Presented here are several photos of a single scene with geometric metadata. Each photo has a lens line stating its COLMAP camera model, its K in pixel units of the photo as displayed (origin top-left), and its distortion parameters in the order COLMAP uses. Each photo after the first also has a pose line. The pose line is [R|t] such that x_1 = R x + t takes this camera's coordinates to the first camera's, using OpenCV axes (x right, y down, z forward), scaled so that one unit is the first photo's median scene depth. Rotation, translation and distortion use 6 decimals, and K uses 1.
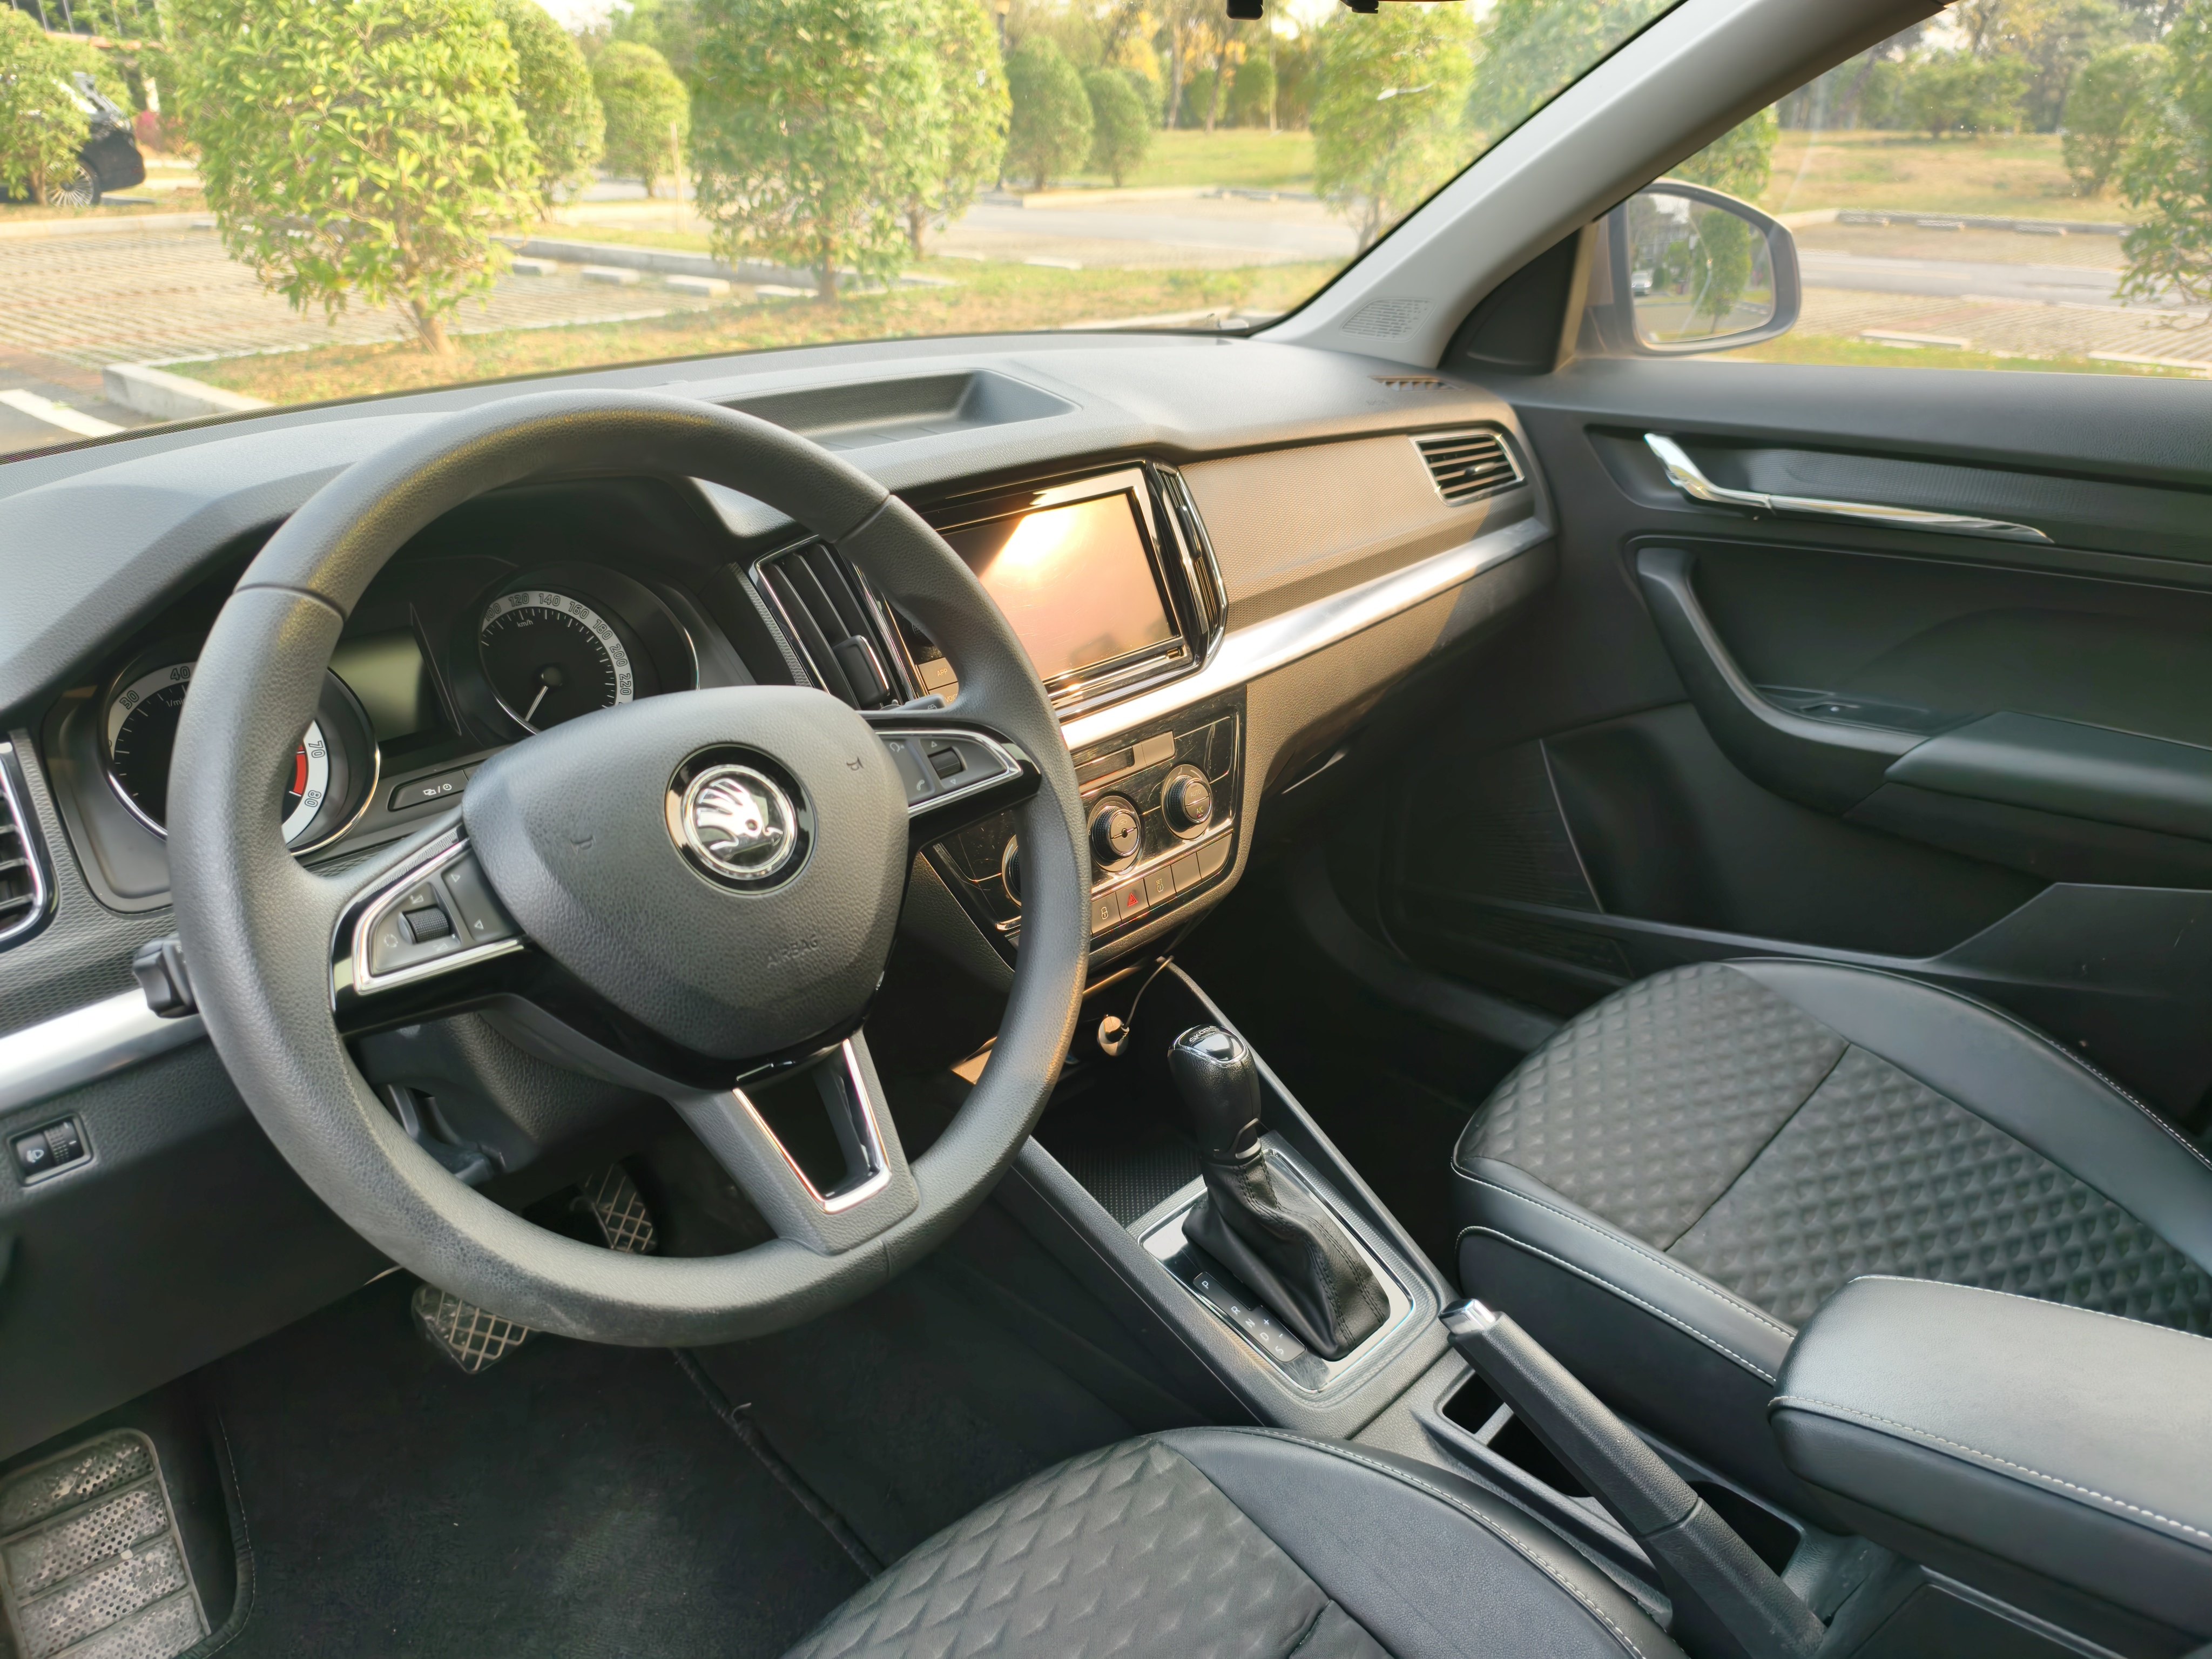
lens RADIAL K [[1526.2, 0, 1090.9], [0, 1526.2, 818.9], [0, 0, 1]] dist [-0.007949, 0.002640]
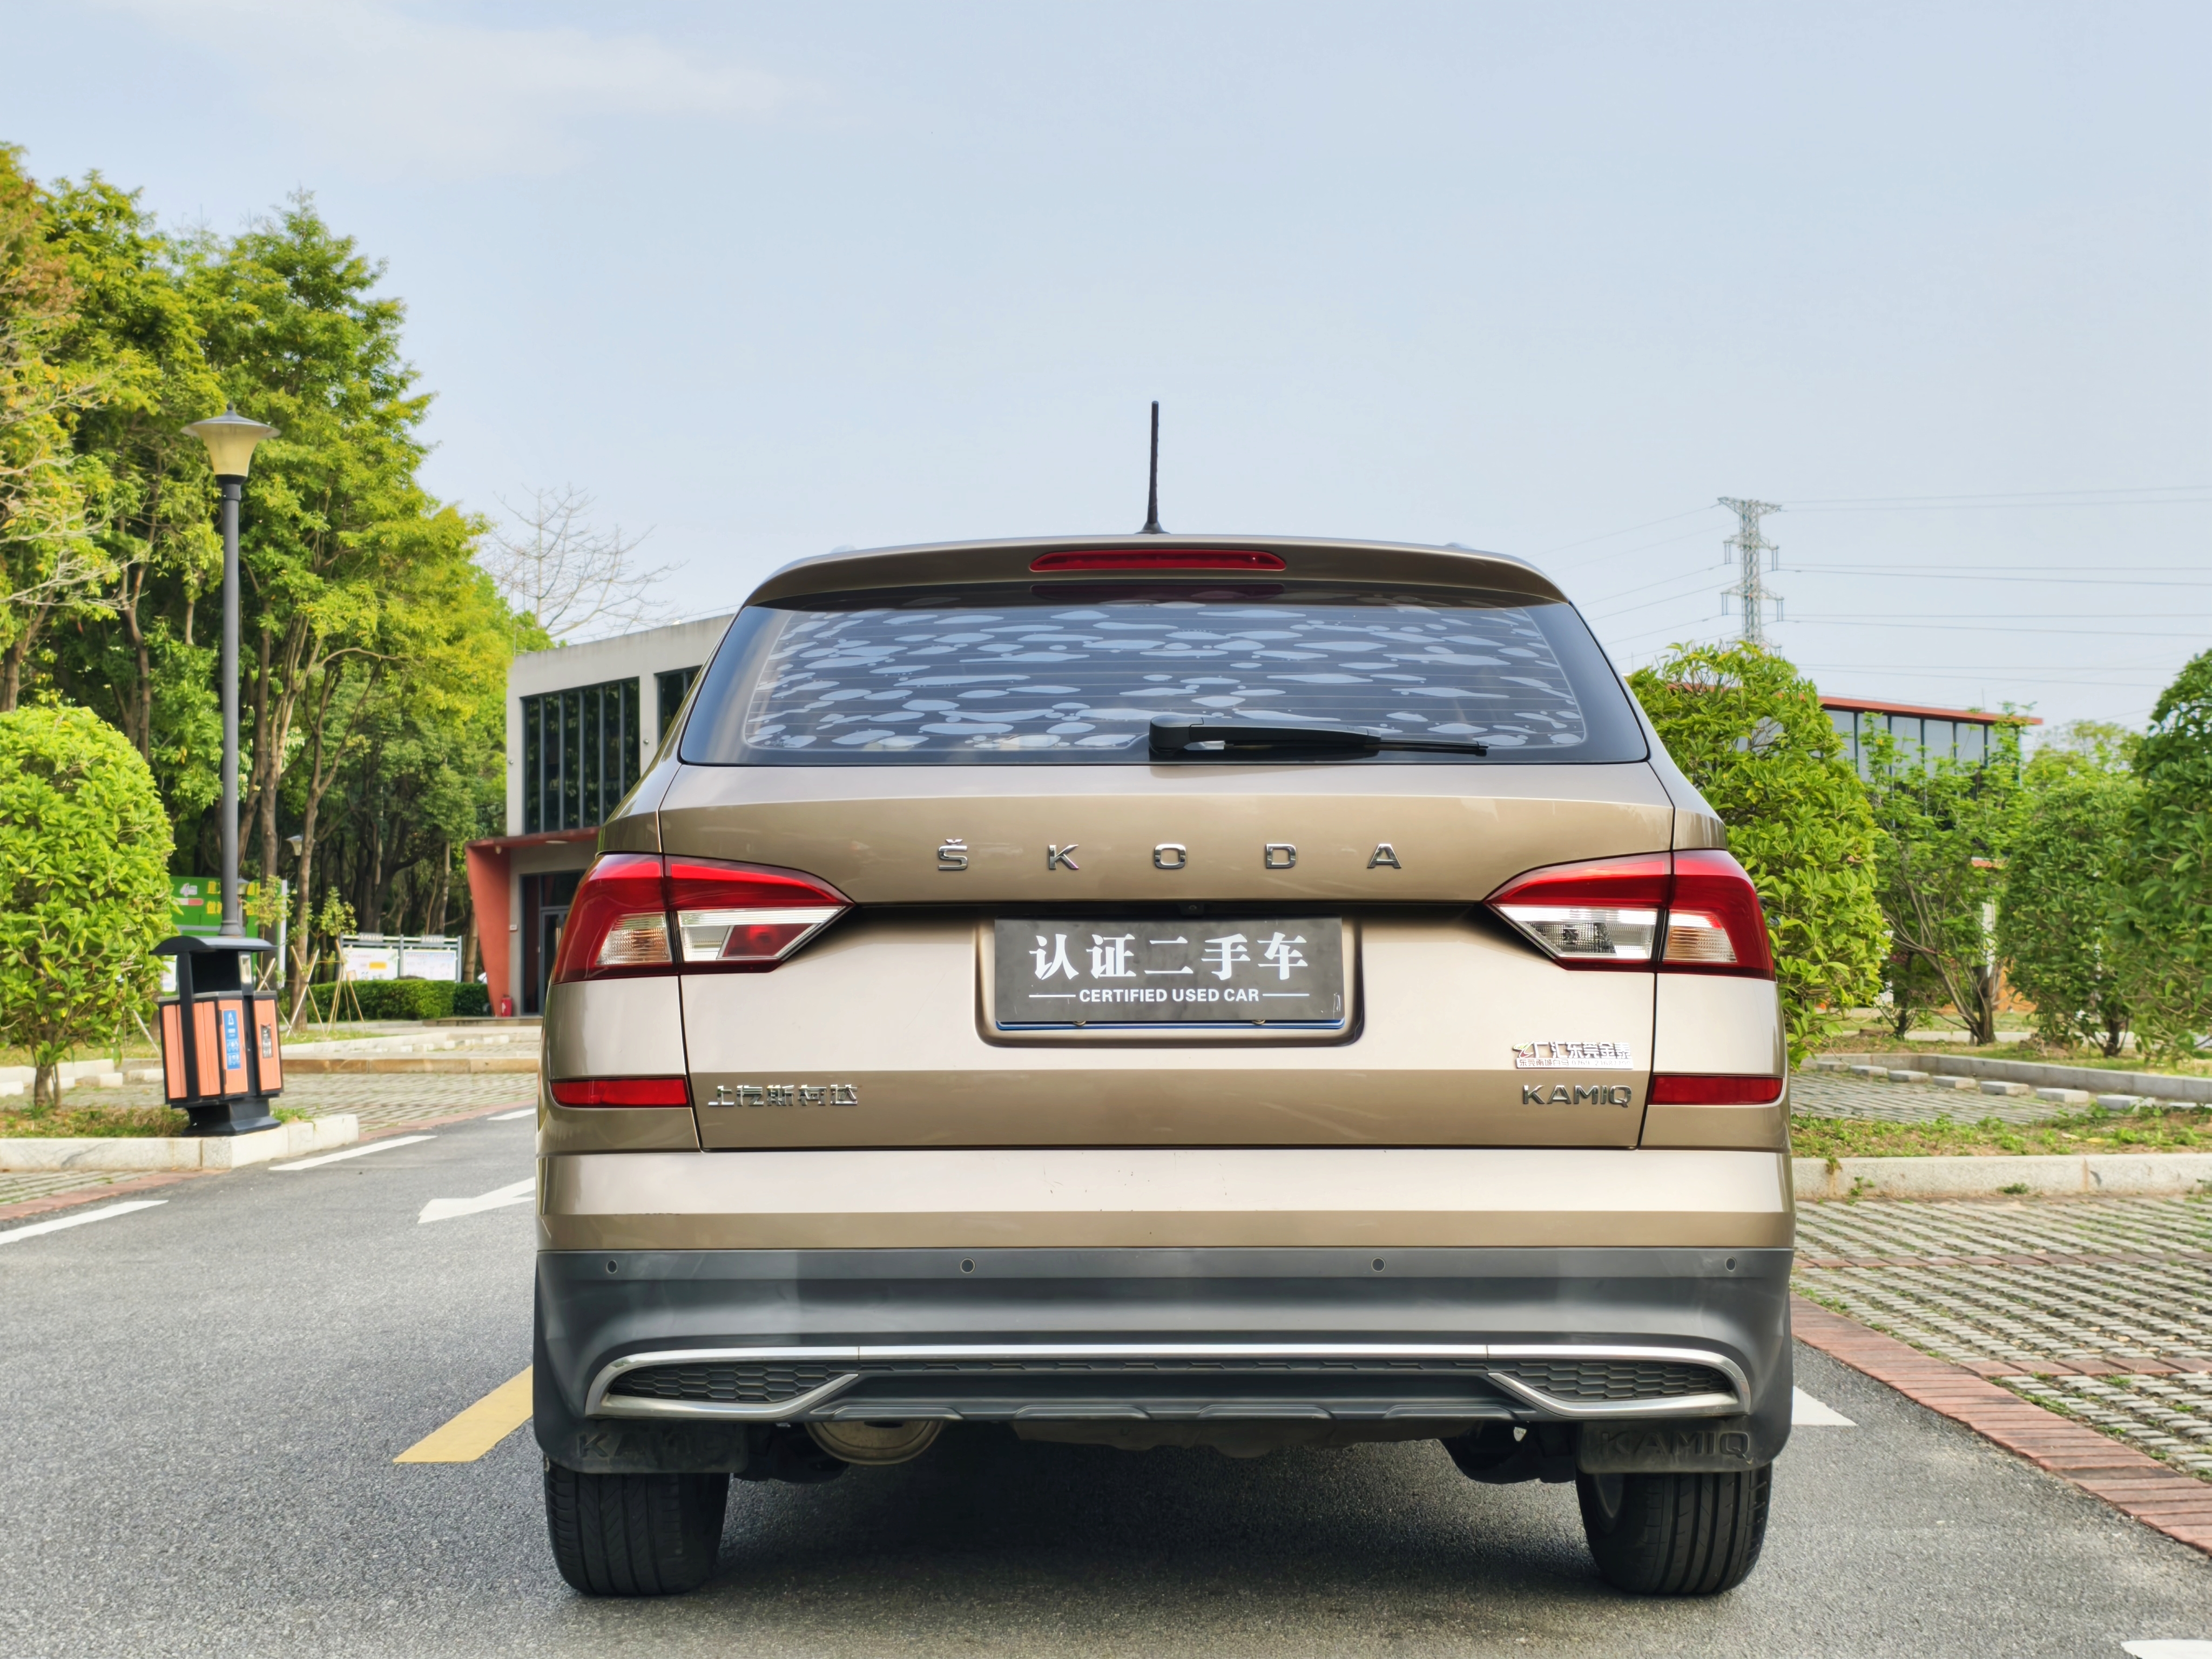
lens RADIAL K [[2890.0, 0, 1114.7], [0, 2890.0, 823.8], [0, 0, 1]] dist [0.112072, 0.000000]
pose [[0.683613, -0.047856, -0.728274, 4.268423], [-0.294142, 0.895157, -0.334926, 1.661007], [0.667948, 0.443175, 0.597864, -2.789364]]
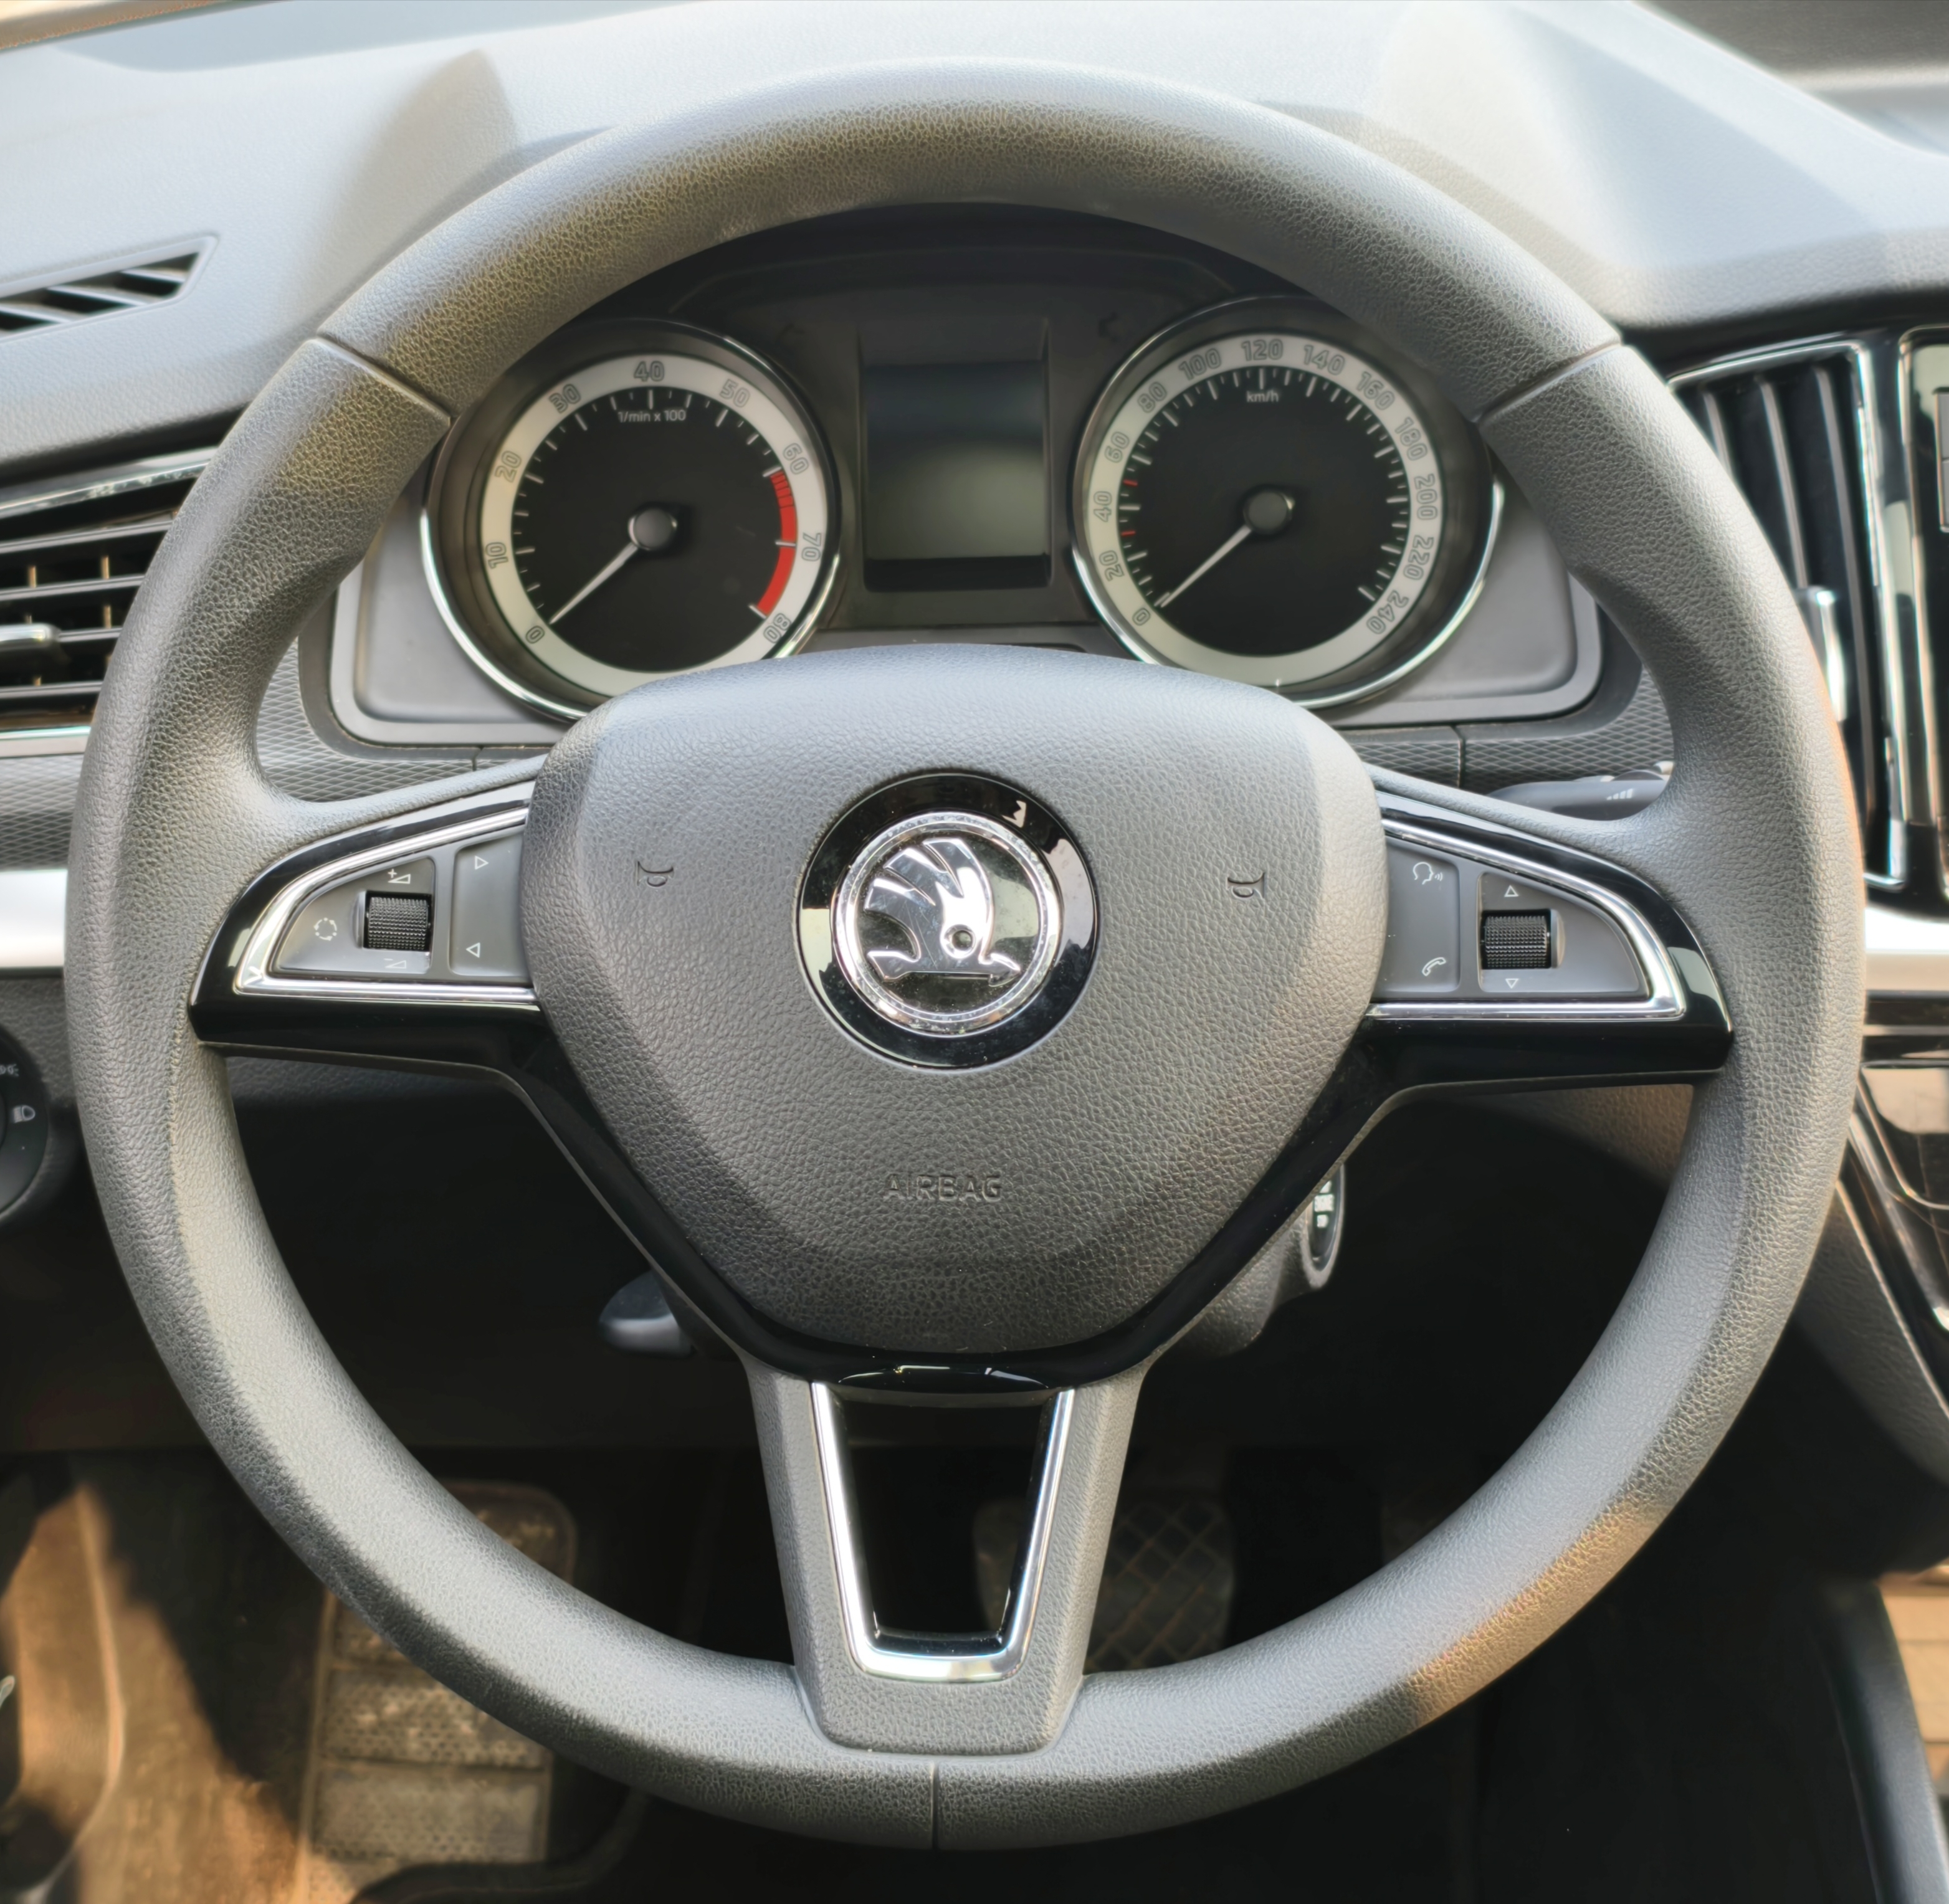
lens RADIAL K [[3598.1, 0, 972.8], [0, 3598.1, 955.9], [0, 0, 1]] dist [0.125521, 0.000000]
pose [[0.644706, 0.335057, -0.687089, 0.370390], [-0.261332, 0.941274, 0.213797, -0.149287], [0.718373, 0.041722, 0.694406, 0.079965]]
